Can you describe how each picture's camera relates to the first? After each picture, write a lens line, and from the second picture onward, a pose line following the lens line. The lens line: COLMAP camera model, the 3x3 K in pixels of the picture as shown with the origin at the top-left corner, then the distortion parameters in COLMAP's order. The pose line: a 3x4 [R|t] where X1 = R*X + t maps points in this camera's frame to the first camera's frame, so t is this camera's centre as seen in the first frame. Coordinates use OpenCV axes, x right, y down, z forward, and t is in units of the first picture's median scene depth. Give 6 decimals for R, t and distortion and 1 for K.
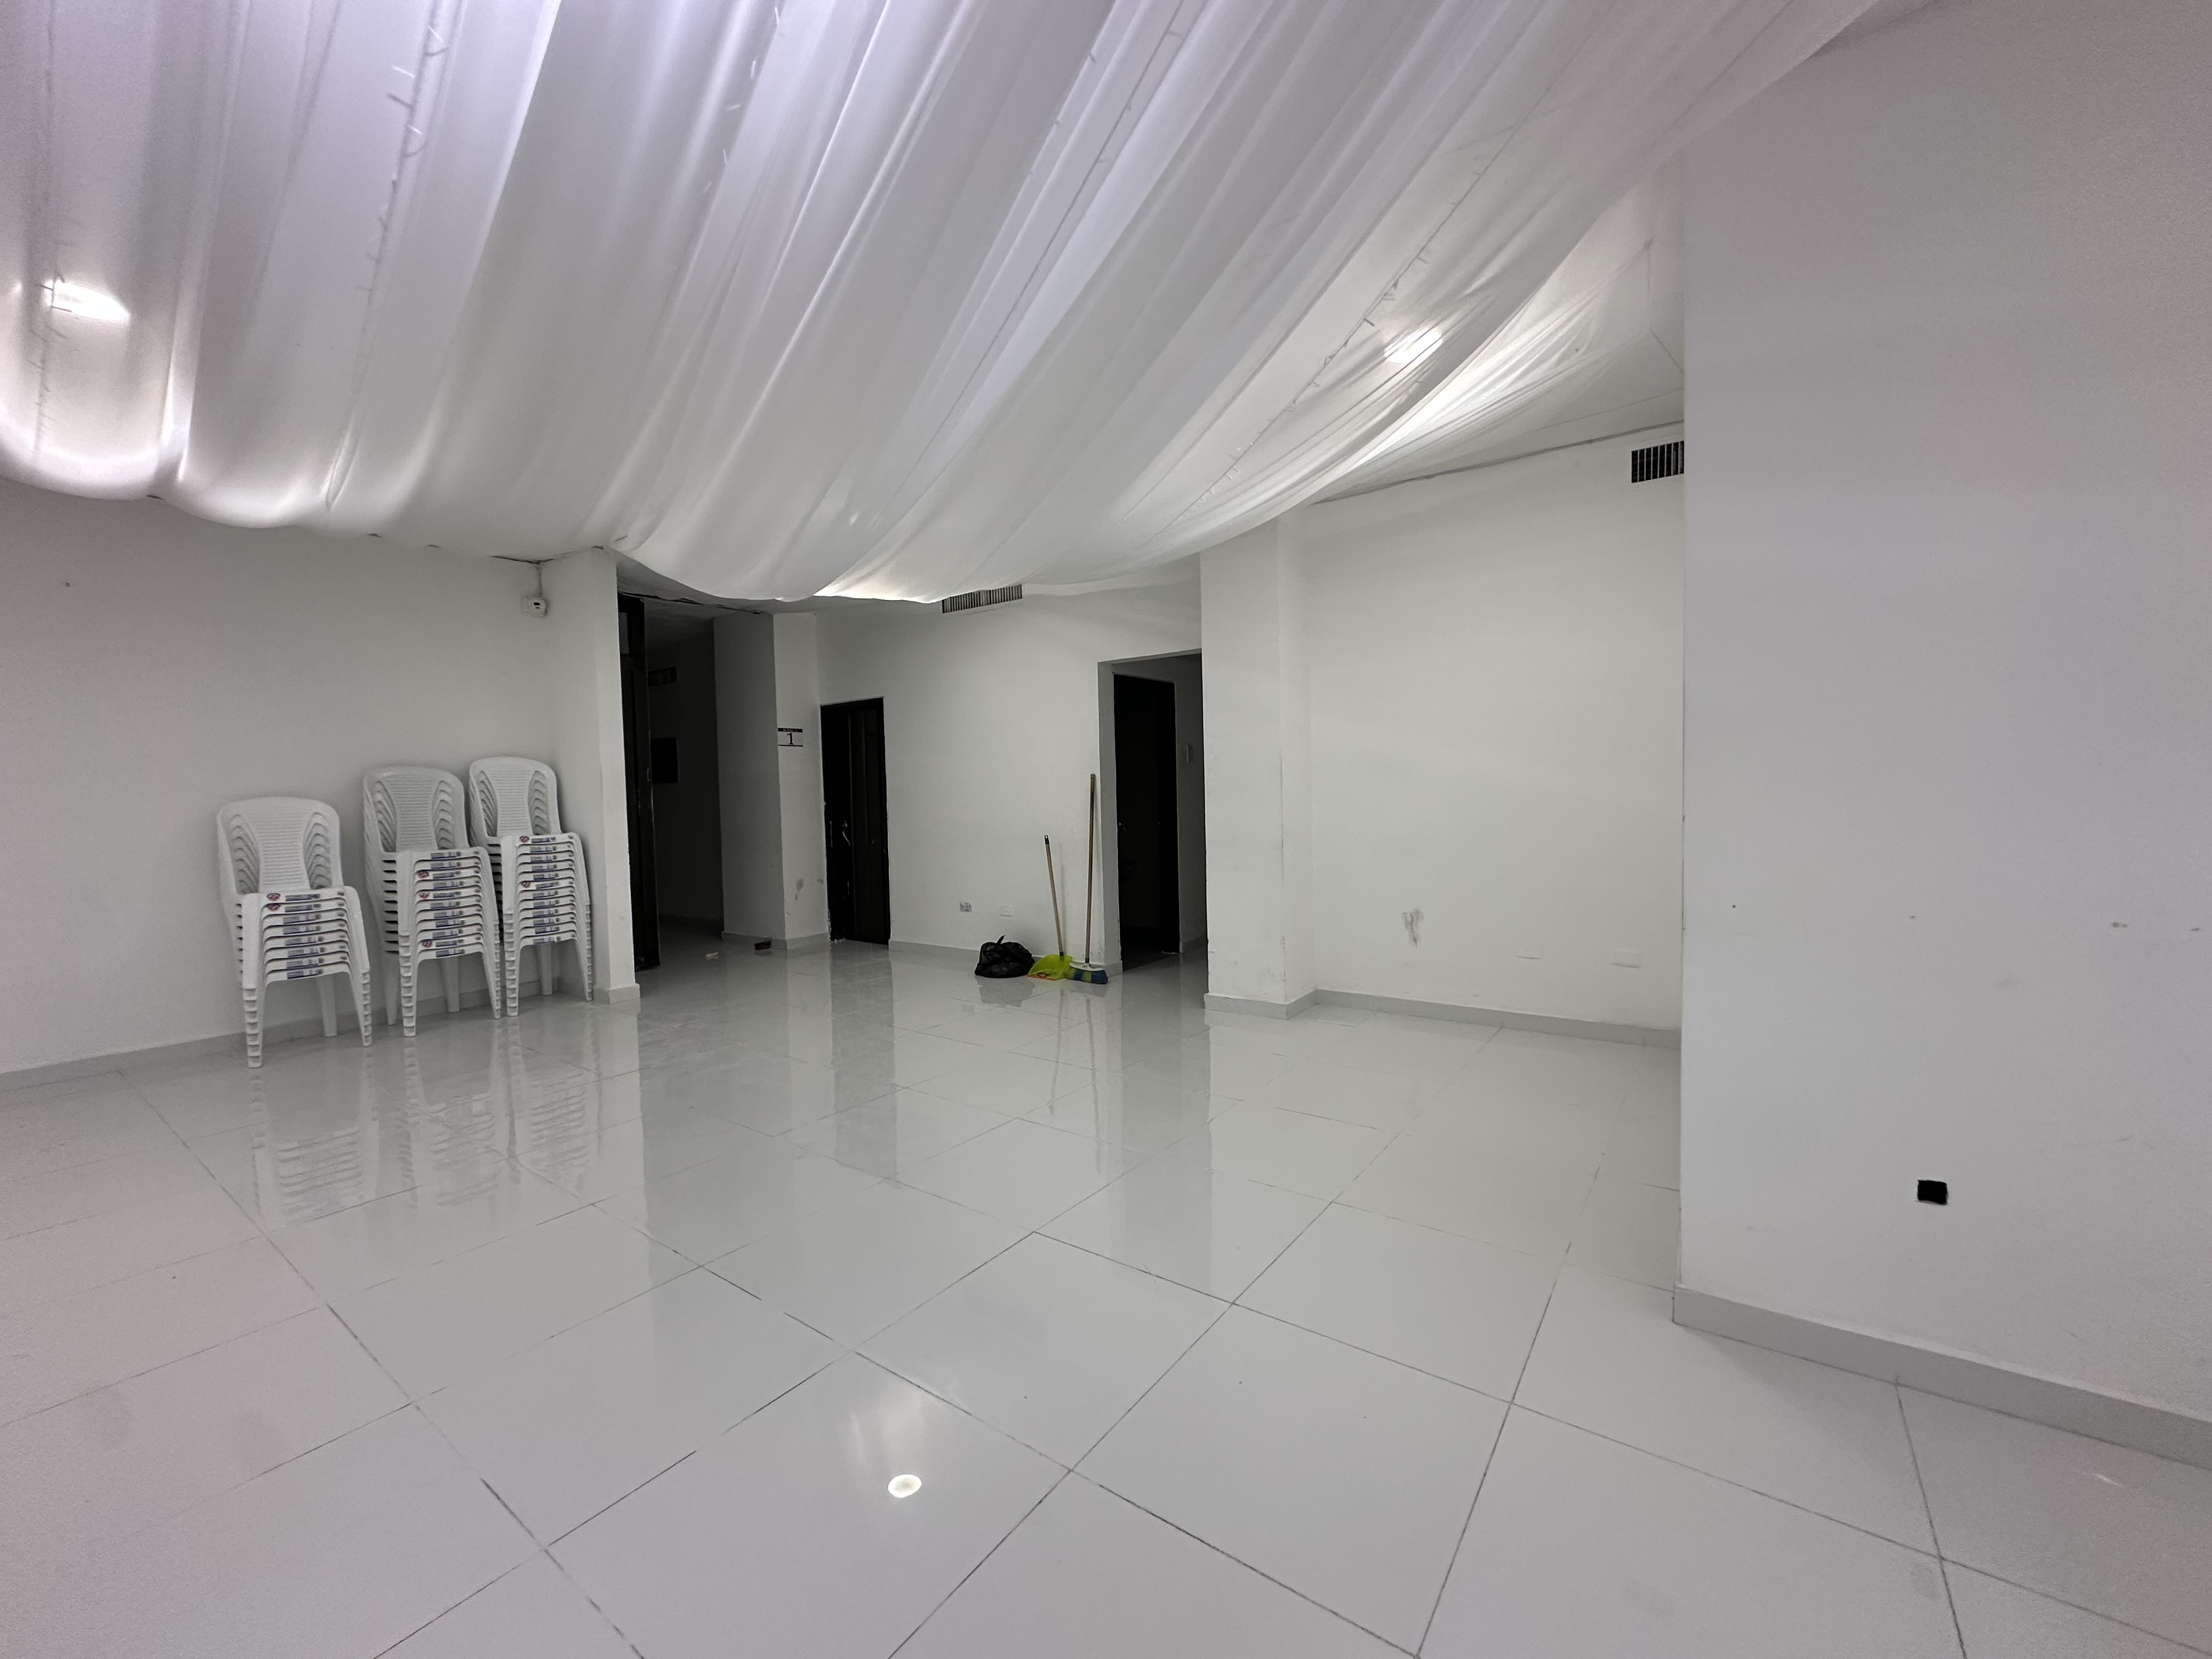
lens RADIAL K [[879.9, 0, 1100.1], [0, 879.9, 825.4], [0, 0, 1]] dist [-0.003845, 0.000895]
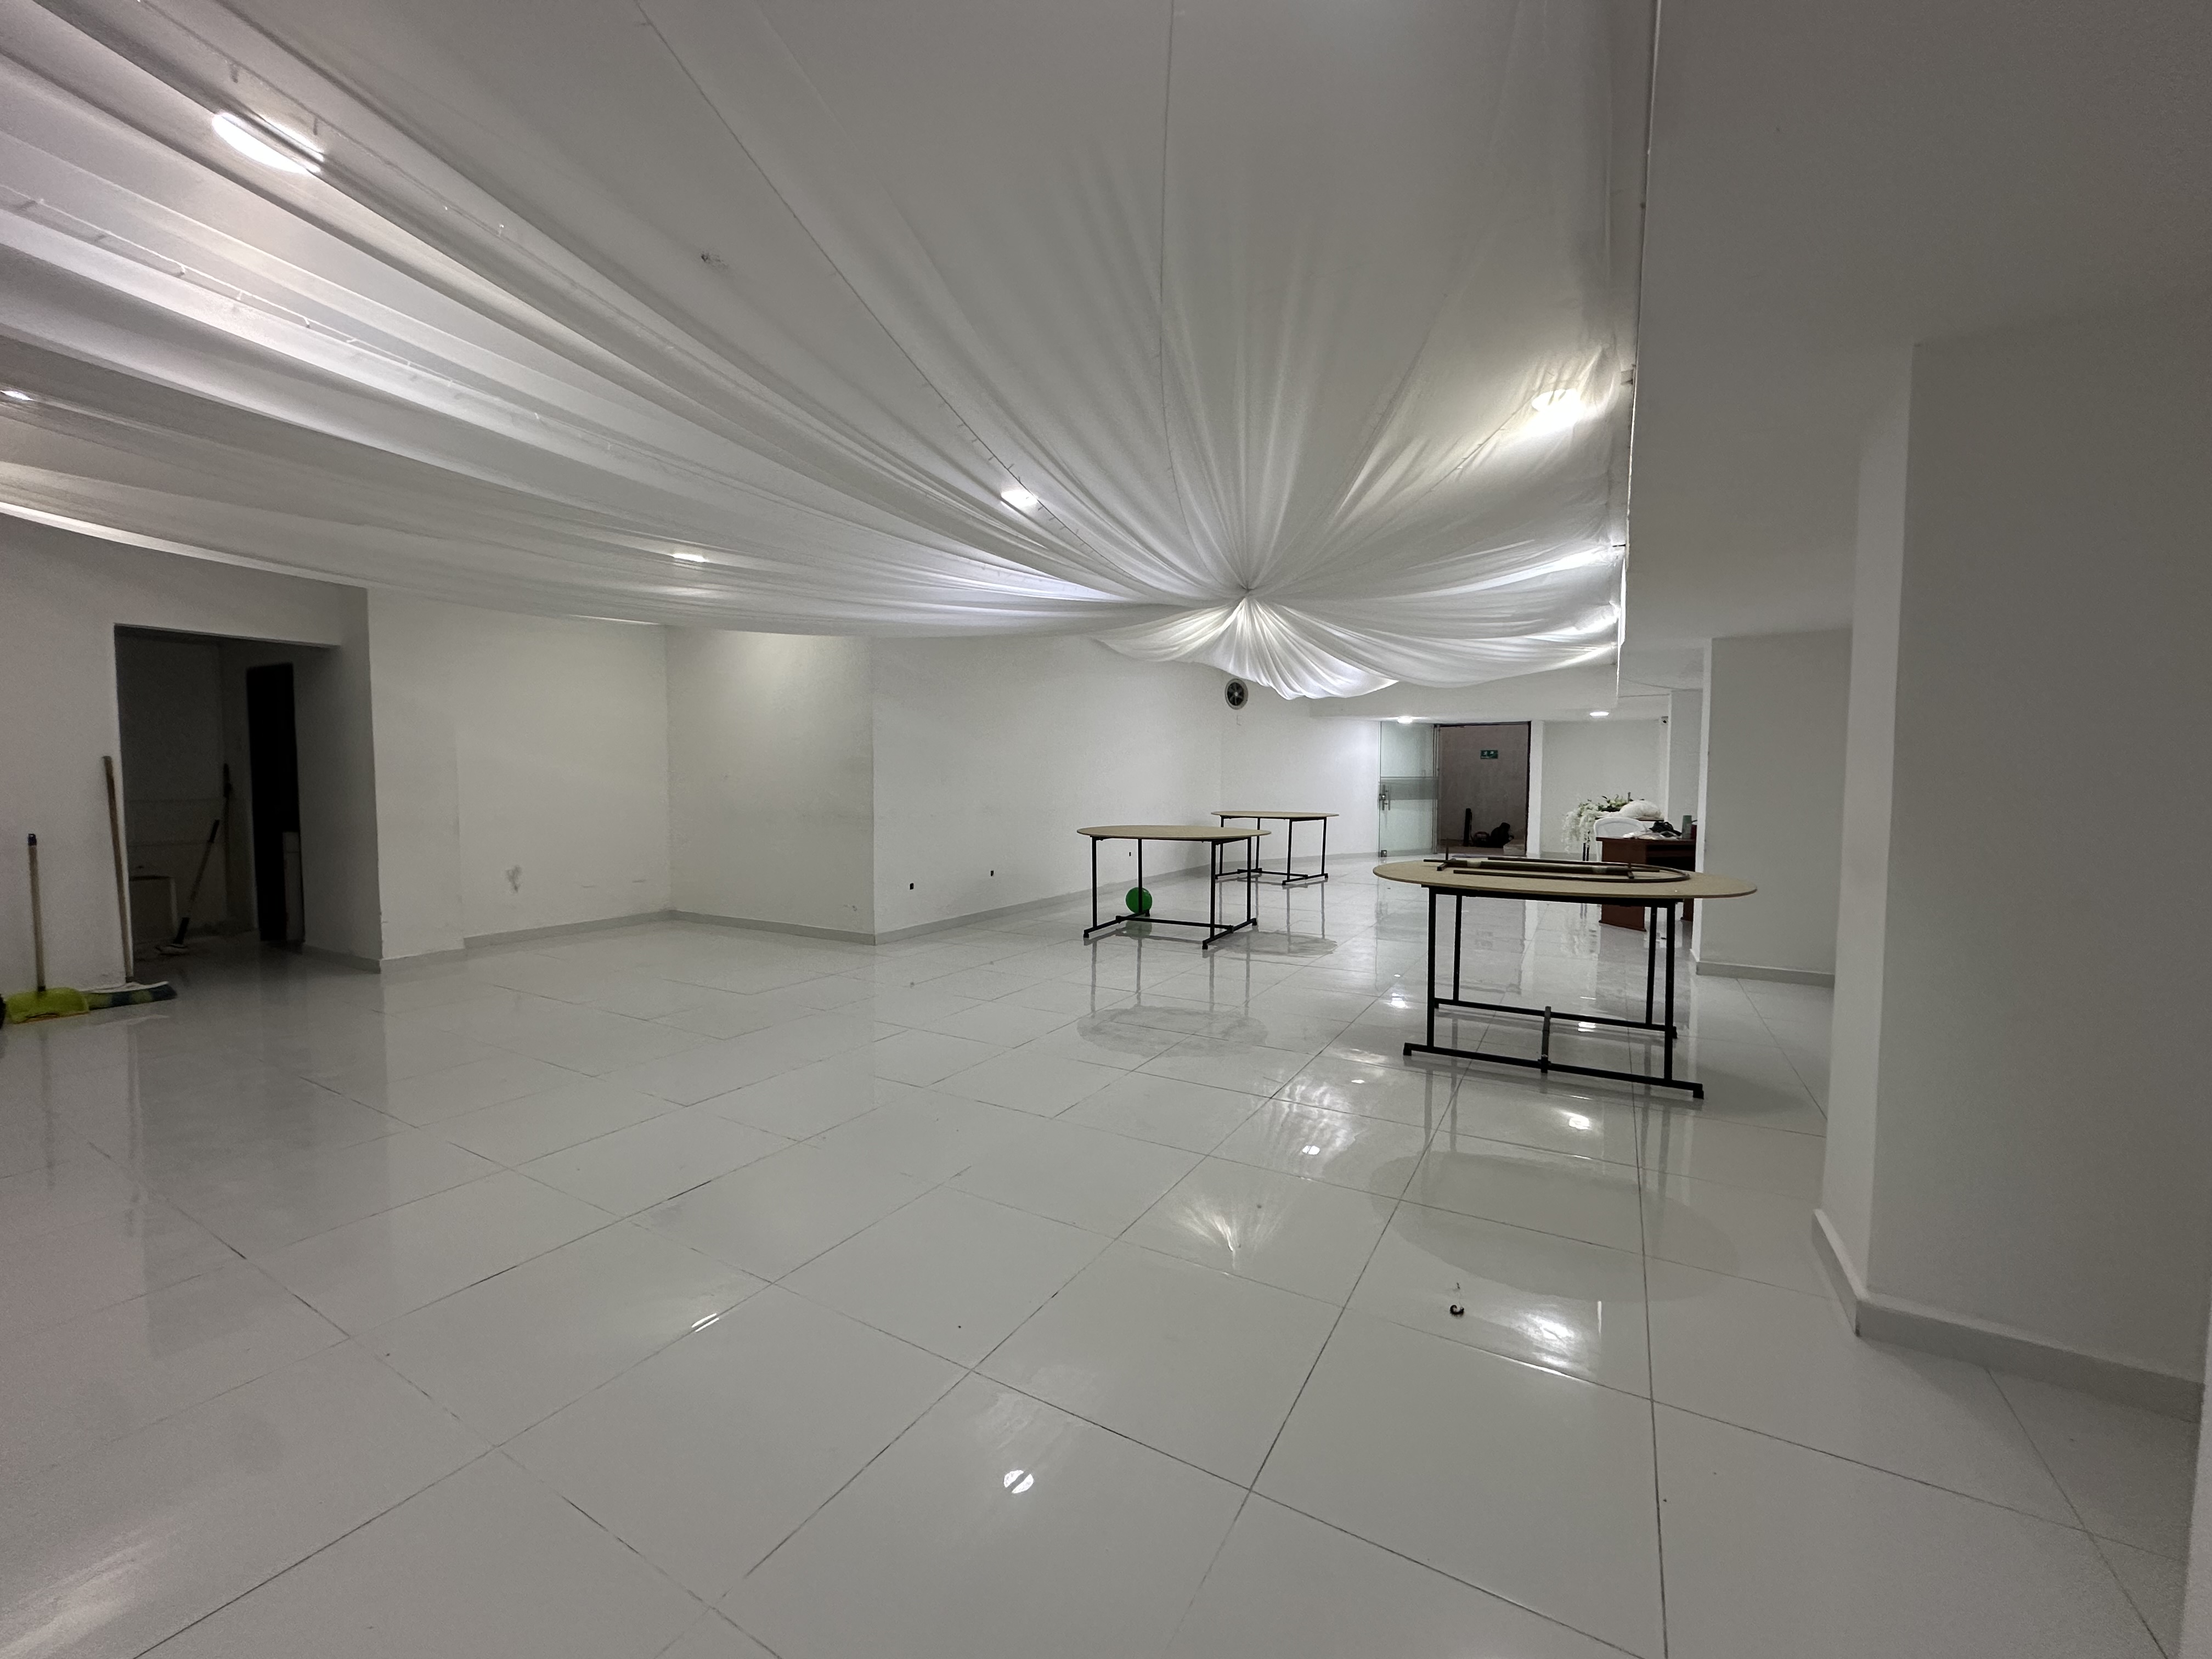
lens RADIAL K [[879.9, 0, 1105.9], [0, 879.9, 826.9], [0, 0, 1]] dist [-0.003845, 0.000895]
pose [[-0.097001, -0.030919, 0.994804, -0.996896], [0.035883, 0.998759, 0.034541, 0.013639], [-0.994637, 0.039047, -0.095771, 0.159569]]
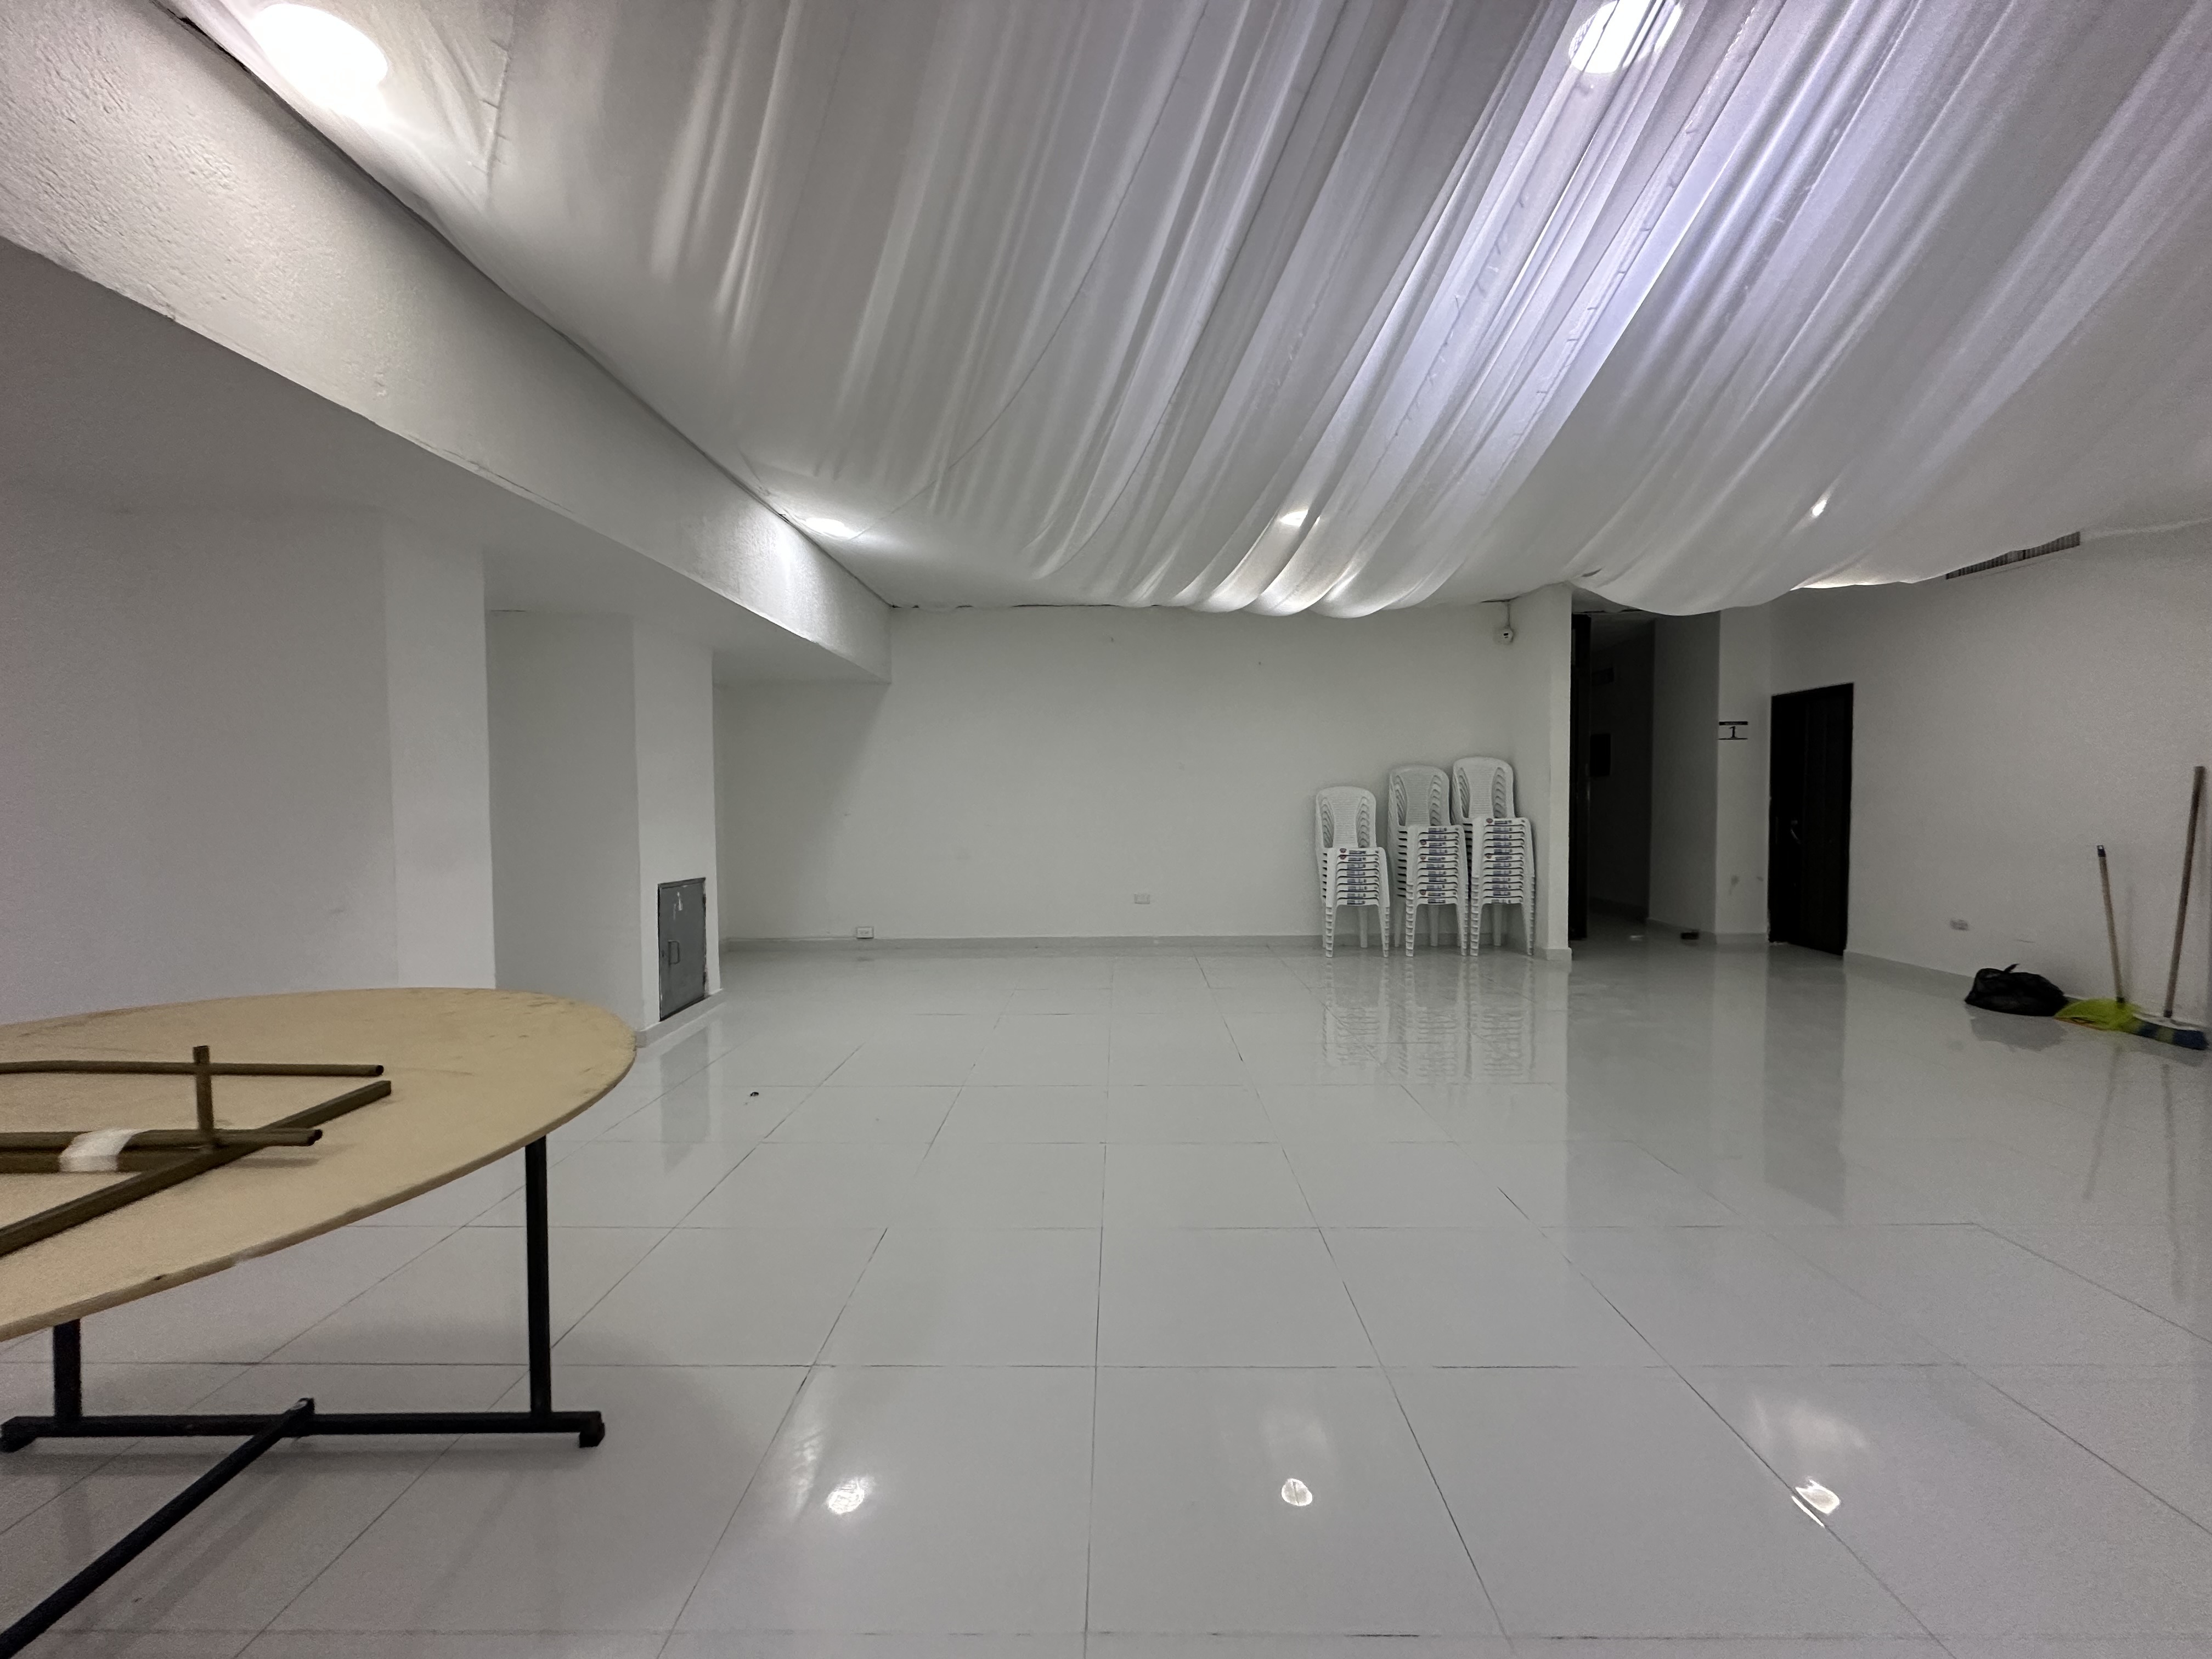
lens RADIAL K [[879.9, 0, 1106.8], [0, 879.9, 830.6], [0, 0, 1]] dist [-0.003845, 0.000895]
pose [[0.578746, 0.052294, -0.813830, 0.066942], [-0.038994, 0.998575, 0.036435, 0.004379], [0.814575, 0.010648, 0.579960, -0.195542]]
